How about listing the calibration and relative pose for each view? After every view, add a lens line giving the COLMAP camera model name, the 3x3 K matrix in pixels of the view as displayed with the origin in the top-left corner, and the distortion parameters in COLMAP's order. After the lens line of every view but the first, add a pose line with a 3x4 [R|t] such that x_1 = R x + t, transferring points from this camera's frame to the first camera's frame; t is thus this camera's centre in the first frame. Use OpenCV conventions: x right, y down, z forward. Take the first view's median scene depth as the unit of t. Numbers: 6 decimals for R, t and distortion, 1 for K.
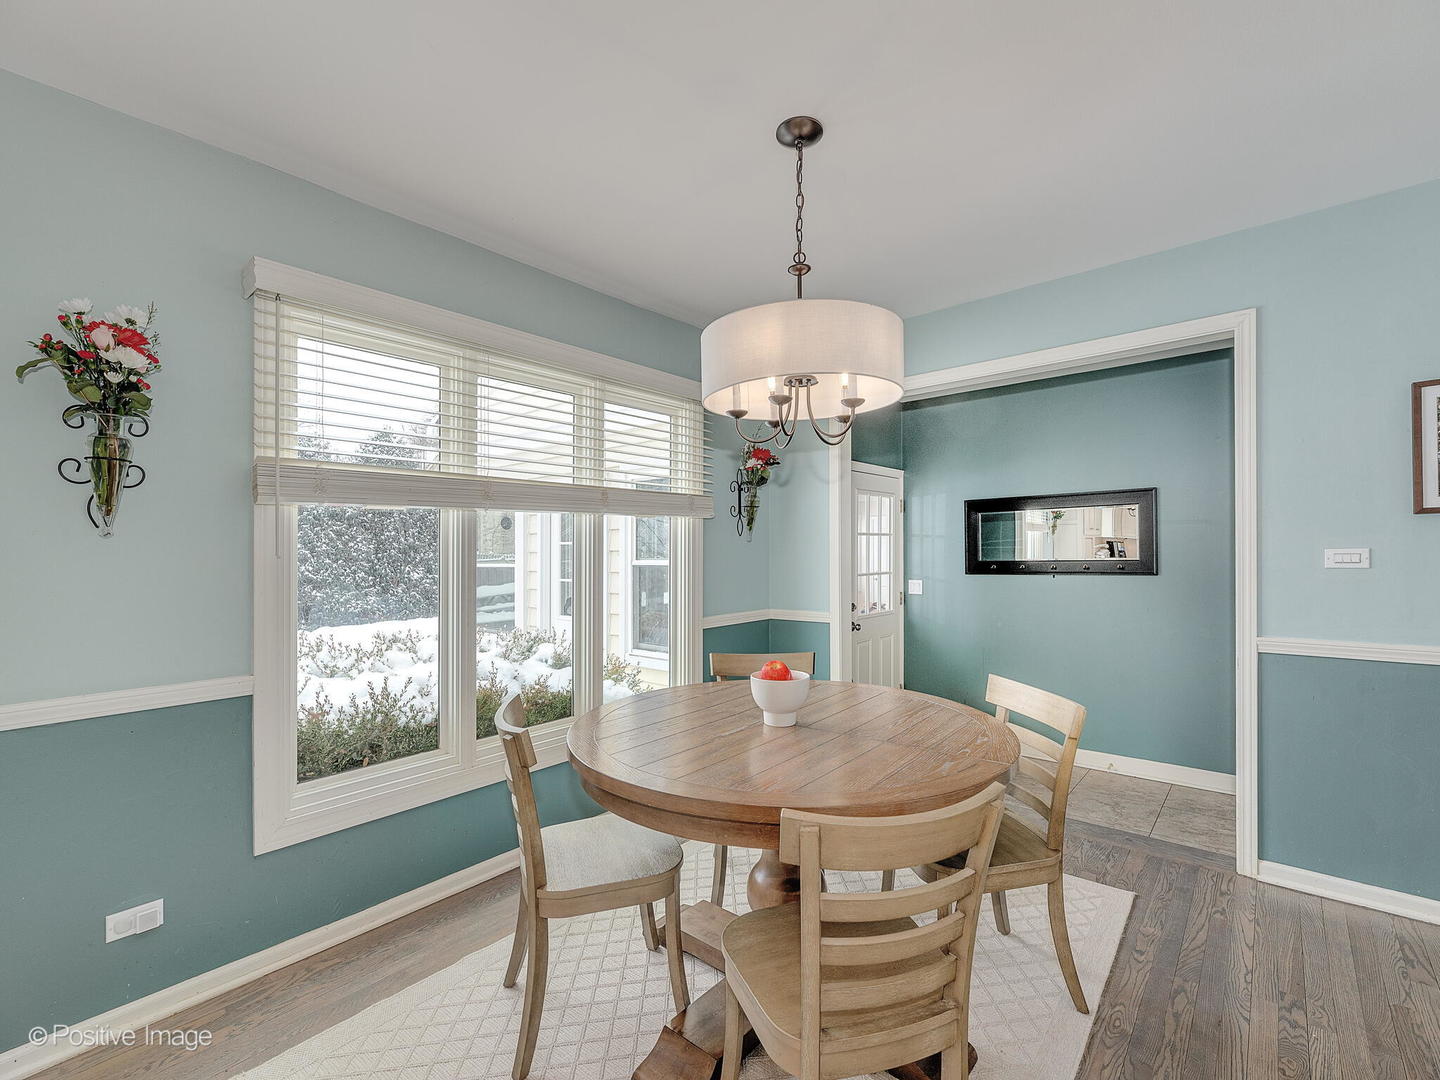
lens RADIAL K [[643.1, 0, 733.6], [0, 643.1, 551.0], [0, 0, 1]] dist [-0.001515, 0.000512]
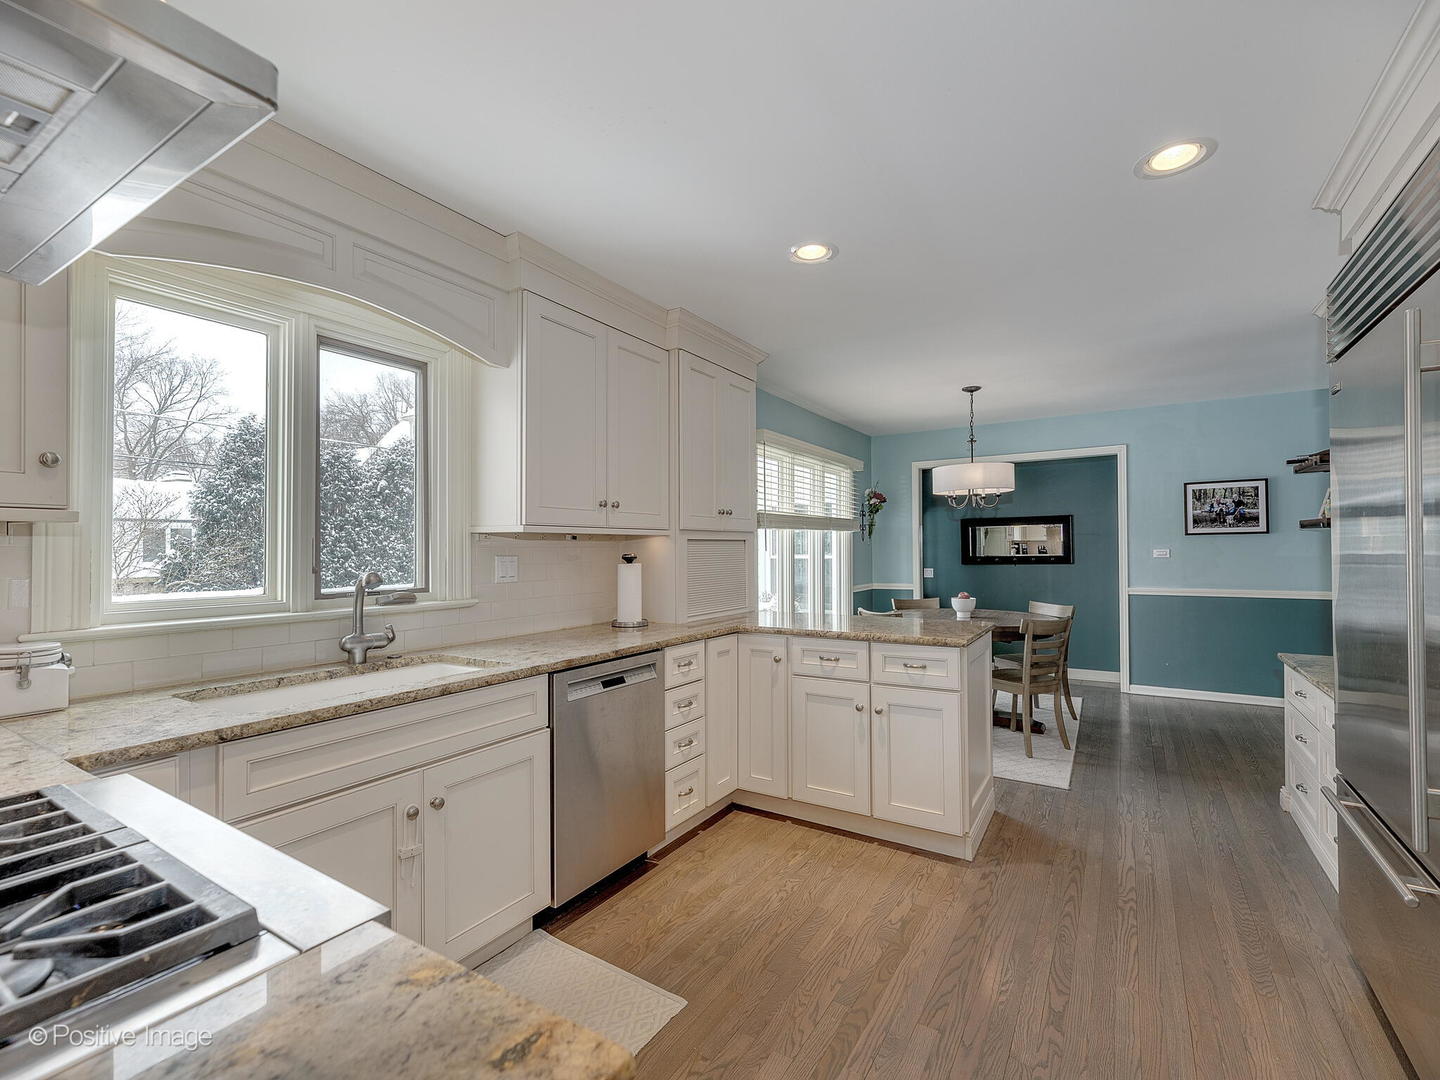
lens RADIAL K [[643.1, 0, 727.0], [0, 643.1, 539.3], [0, 0, 1]] dist [-0.001515, 0.000512]
pose [[0.987987, 0.004605, 0.154470, -0.678871], [-0.001998, 0.999853, -0.017025, 0.002958], [-0.154526, 0.016512, 0.987851, -0.745905]]
